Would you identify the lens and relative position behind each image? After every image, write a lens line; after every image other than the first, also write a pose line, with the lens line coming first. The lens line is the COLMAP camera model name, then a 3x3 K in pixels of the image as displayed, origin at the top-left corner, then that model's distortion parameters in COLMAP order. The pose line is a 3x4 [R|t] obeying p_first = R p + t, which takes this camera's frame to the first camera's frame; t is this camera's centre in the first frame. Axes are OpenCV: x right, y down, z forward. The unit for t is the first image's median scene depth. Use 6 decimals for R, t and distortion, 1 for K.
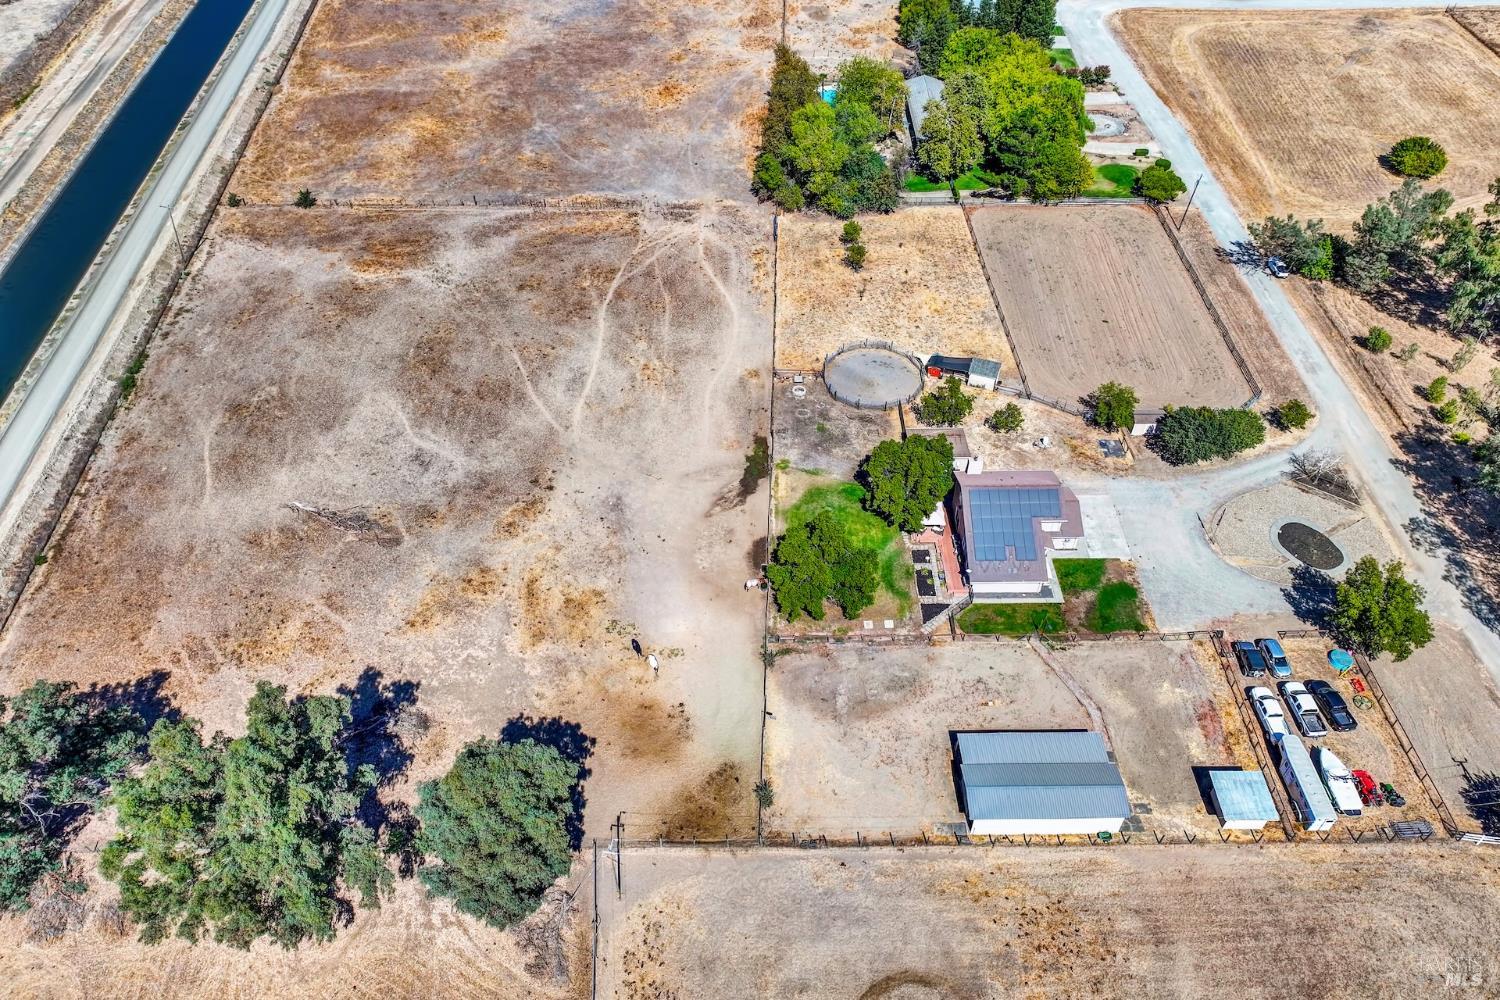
lens RADIAL K [[1044.7, 0, 757.2], [0, 1044.7, 500.1], [0, 0, 1]] dist [-0.000594, 0.011119]
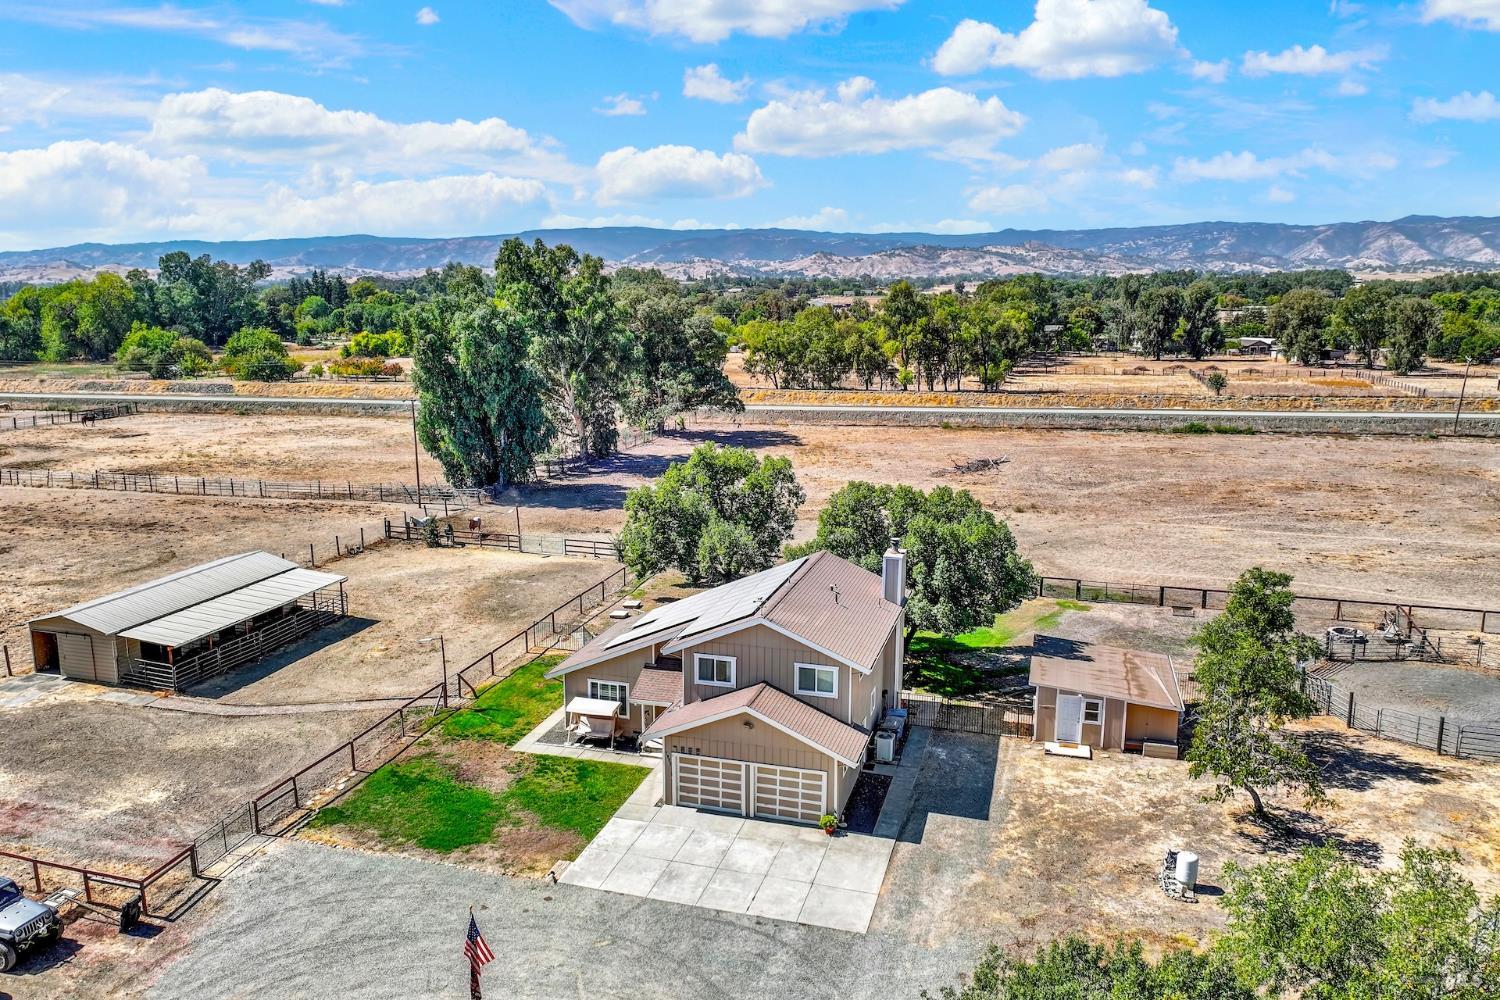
lens RADIAL K [[1098.9, 0, 716.0], [0, 1098.9, 550.2], [0, 0, 1]] dist [0.001478, 0.006688]
pose [[-0.307448, 0.223514, -0.924942, 0.550564], [-0.660813, 0.649260, 0.376547, -0.134556], [0.684691, 0.726982, -0.051913, 0.889769]]
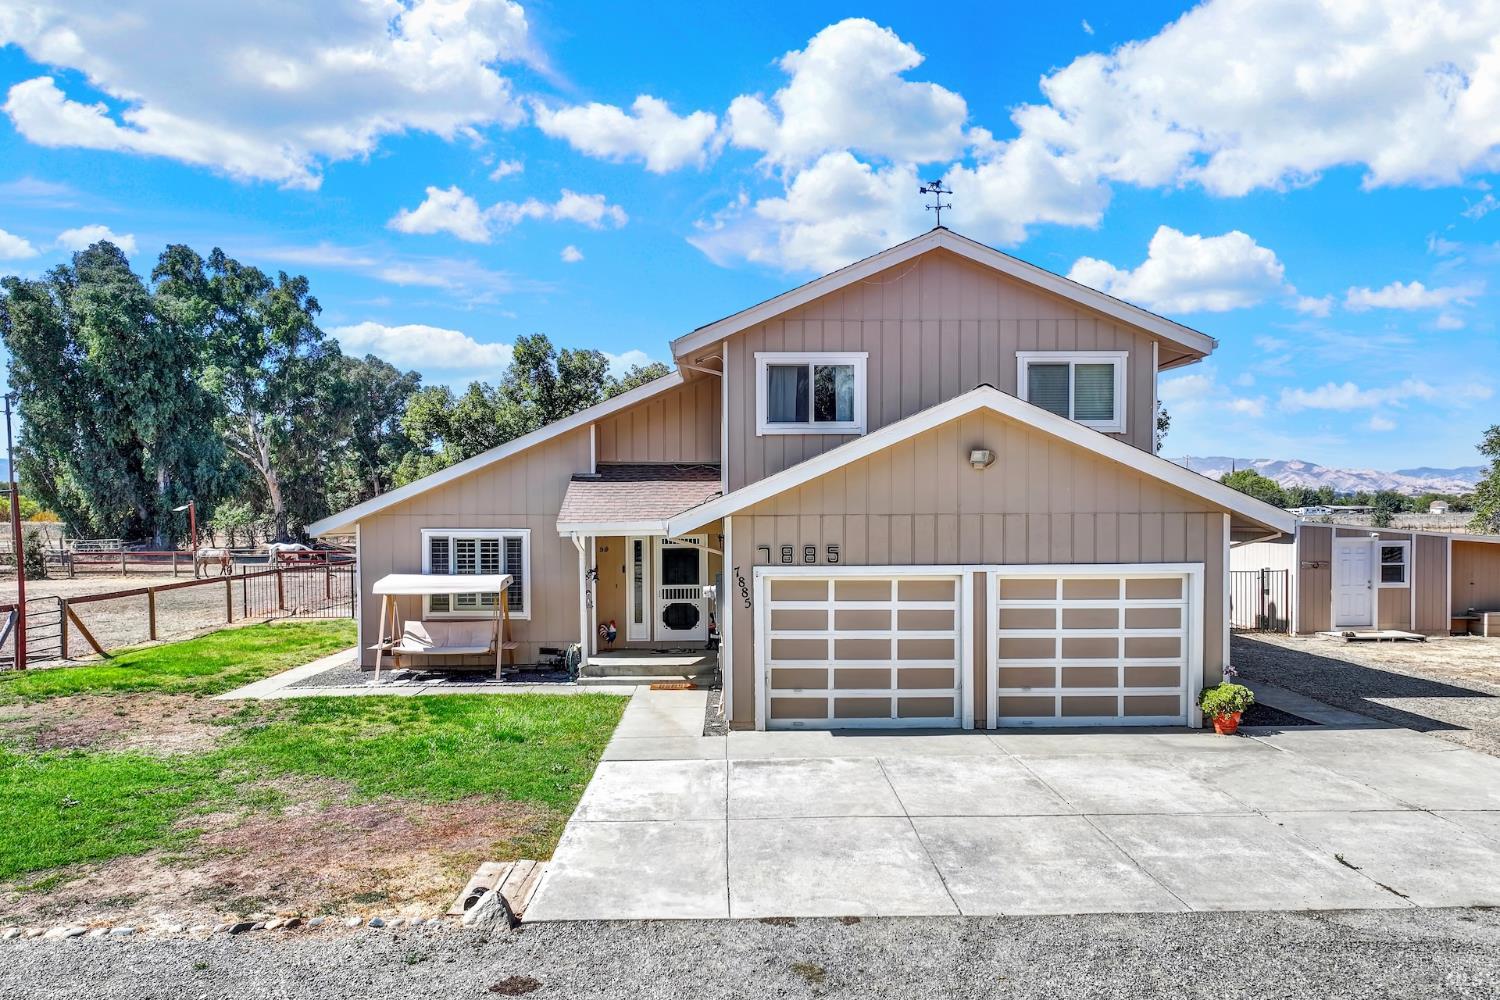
lens RADIAL K [[1046.5, 0, 757.8], [0, 1046.5, 579.2], [0, 0, 1]] dist [0.006402, 0.002709]
pose [[0.024588, 0.062641, -0.997733, 0.380918], [-0.695461, 0.718020, 0.027941, 0.026947], [0.718143, 0.693197, 0.061219, 0.901639]]
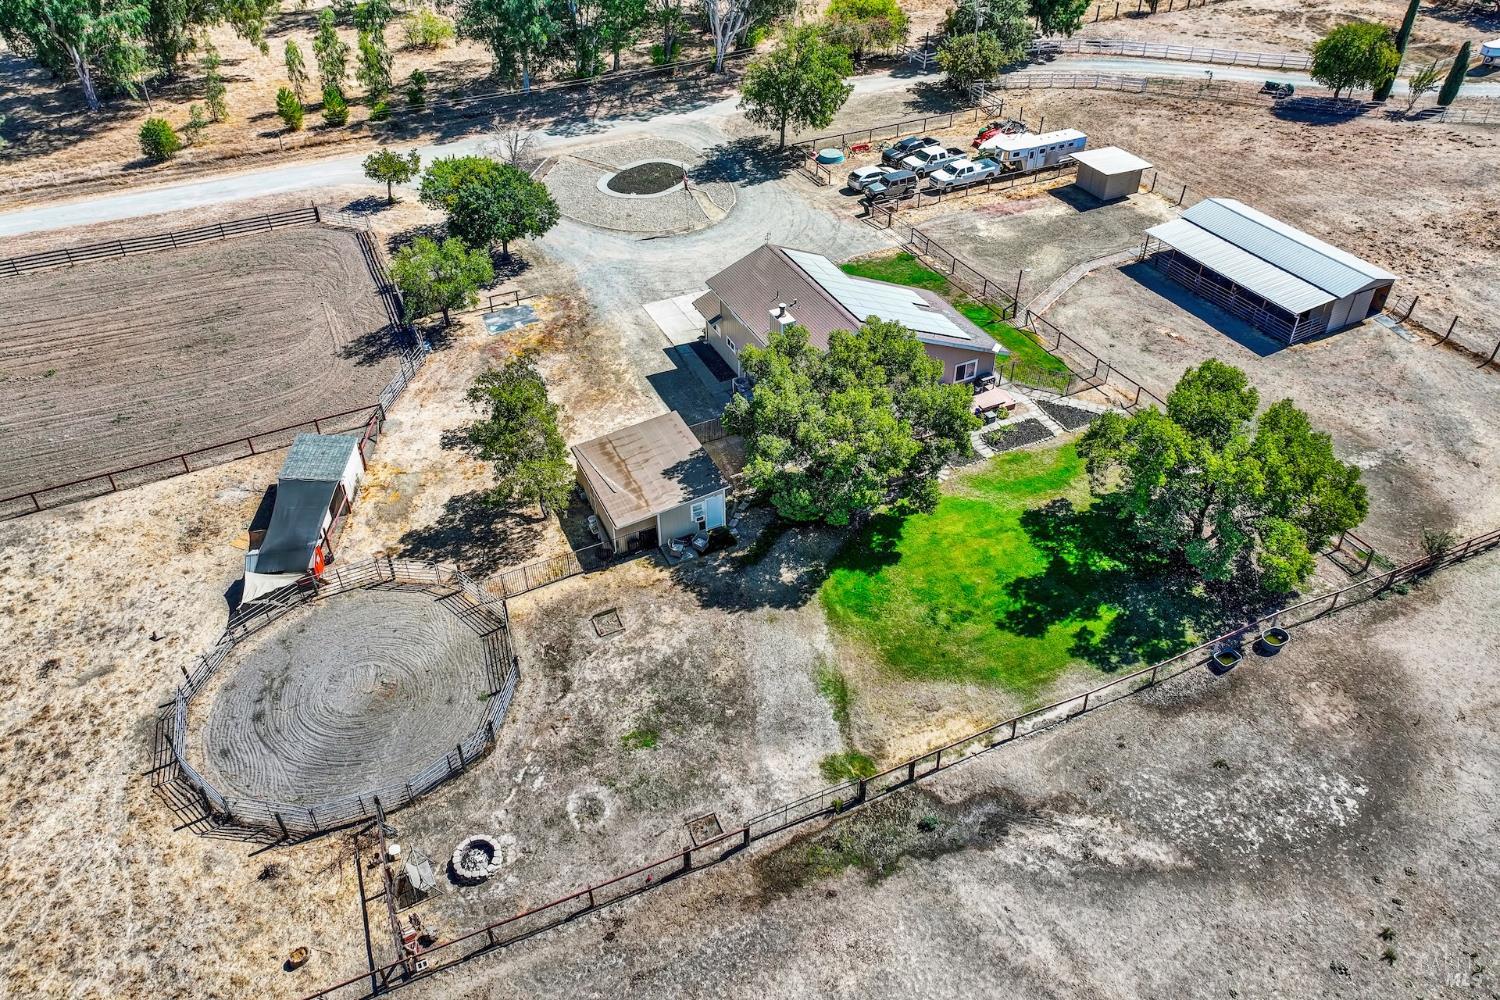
lens RADIAL K [[1013.6, 0, 759.6], [0, 1013.6, 499.1], [0, 0, 1]] dist [-0.000186, 0.000150]
pose [[-0.431224, -0.576398, 0.694126, -0.133306], [0.632286, 0.355756, 0.688224, -0.297225], [-0.643631, 0.735665, 0.211037, 0.887086]]
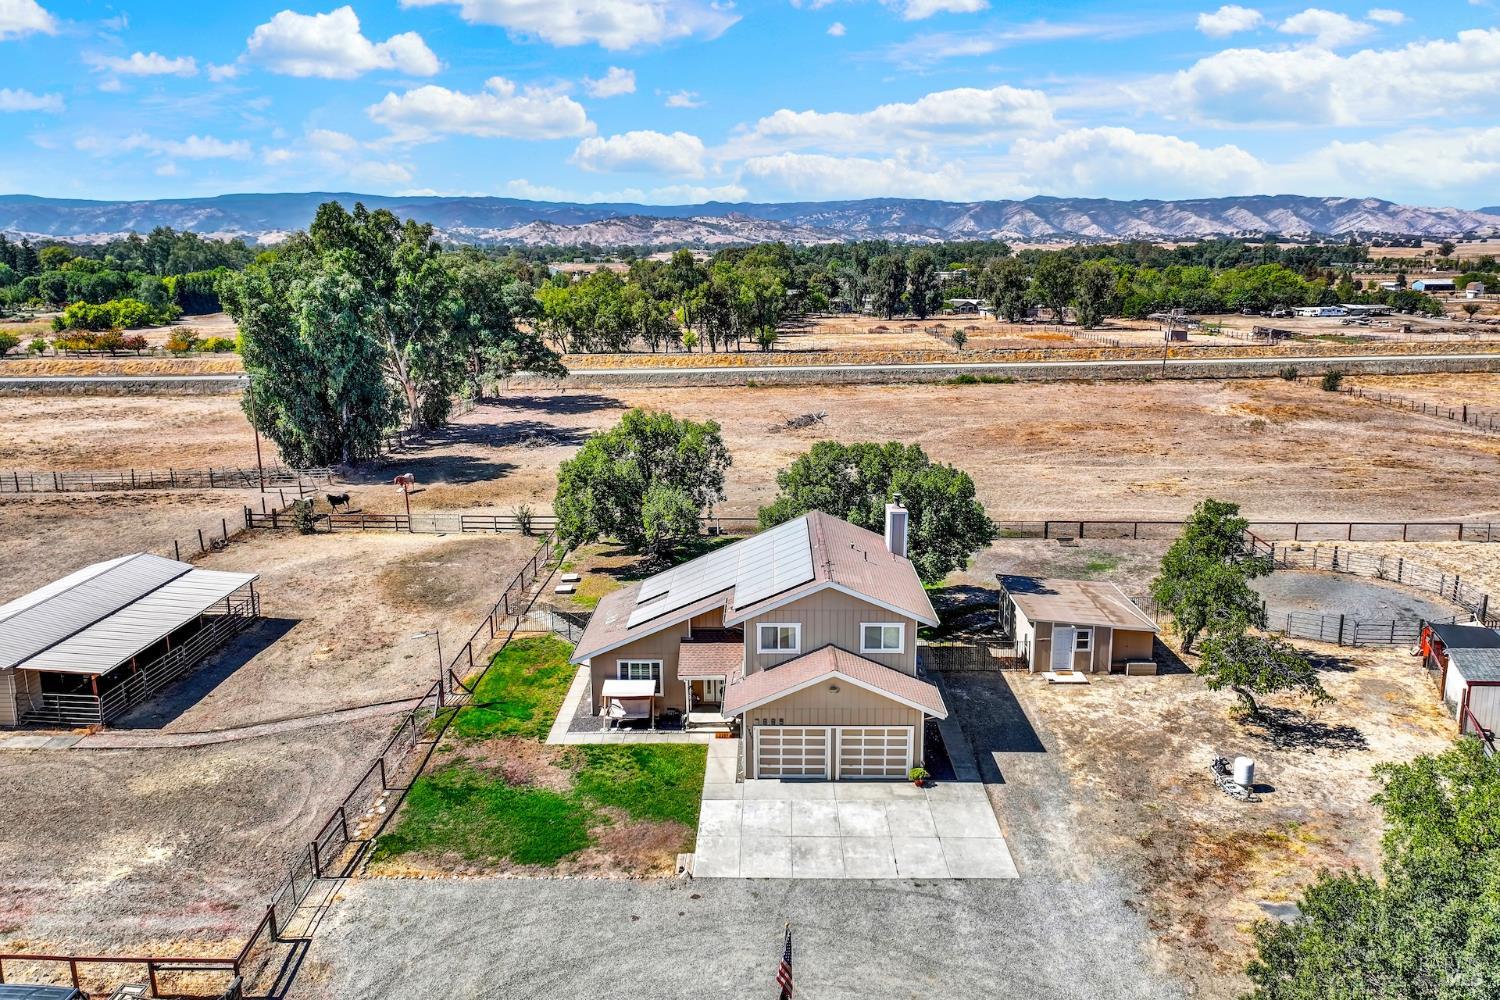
lens RADIAL K [[1044.7, 0, 757.2], [0, 1044.7, 500.1], [0, 0, 1]] dist [-0.000594, 0.011119]
pose [[-0.018839, 0.230446, -0.972903, 0.548271], [-0.696085, 0.695489, 0.178216, -0.067893], [0.717712, 0.680580, 0.147308, 0.821206]]
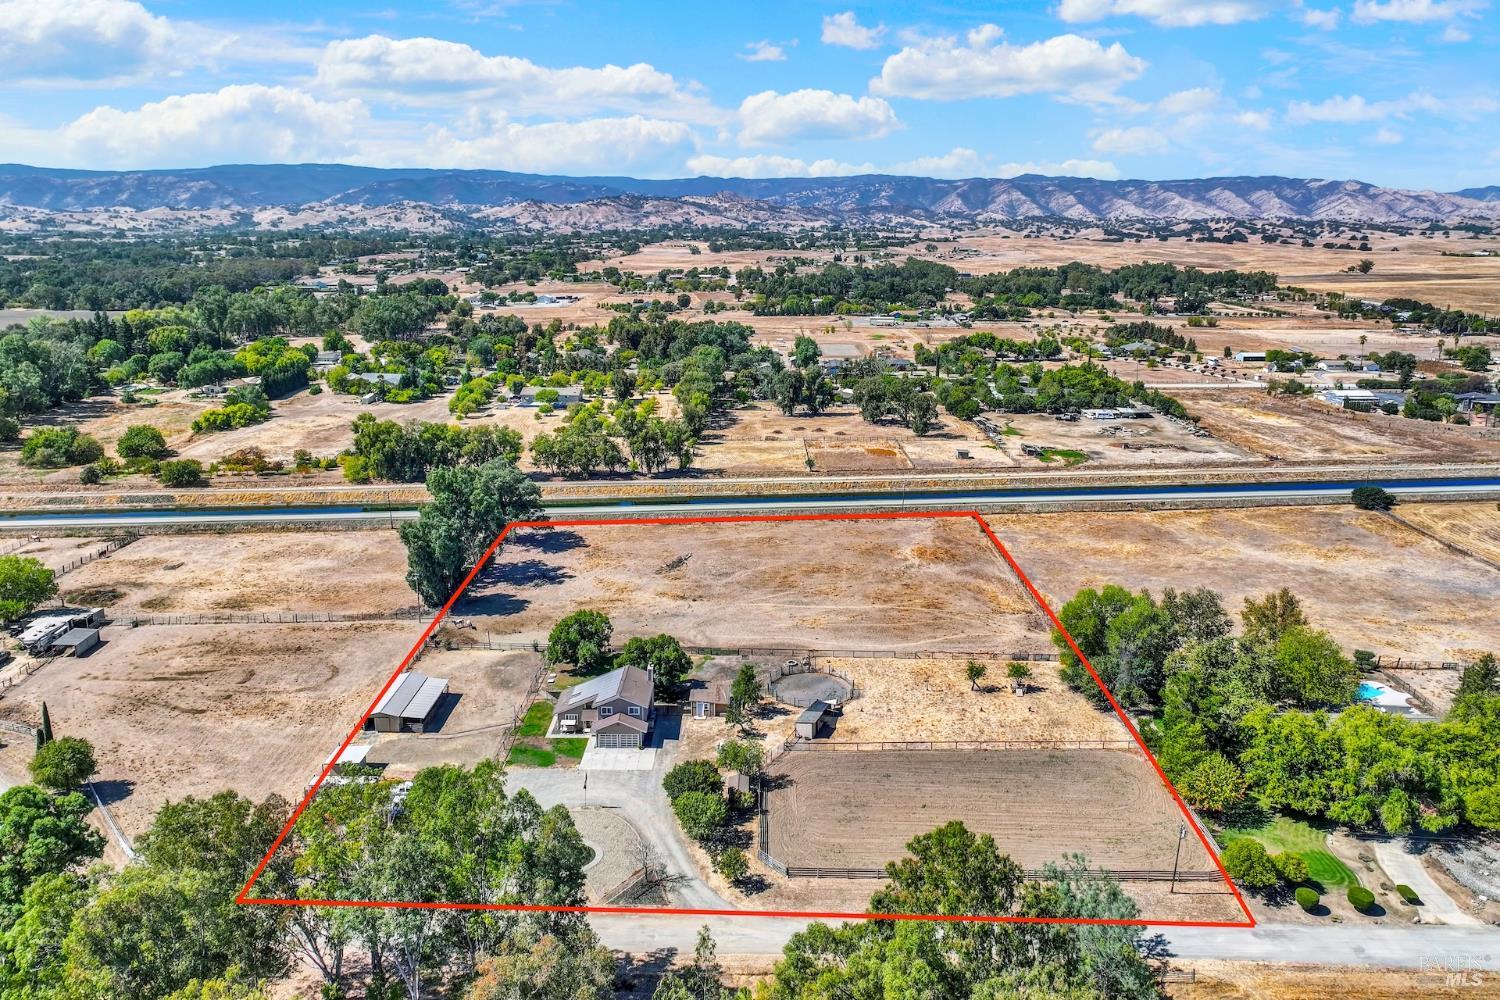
lens RADIAL K [[1044.7, 0, 757.2], [0, 1044.7, 500.1], [0, 0, 1]] dist [-0.000594, 0.011119]
pose [[-0.012695, 0.258968, -0.965803, 1.323886], [-0.701990, 0.685525, 0.193042, -0.494490], [0.712074, 0.680434, 0.173090, 0.656066]]
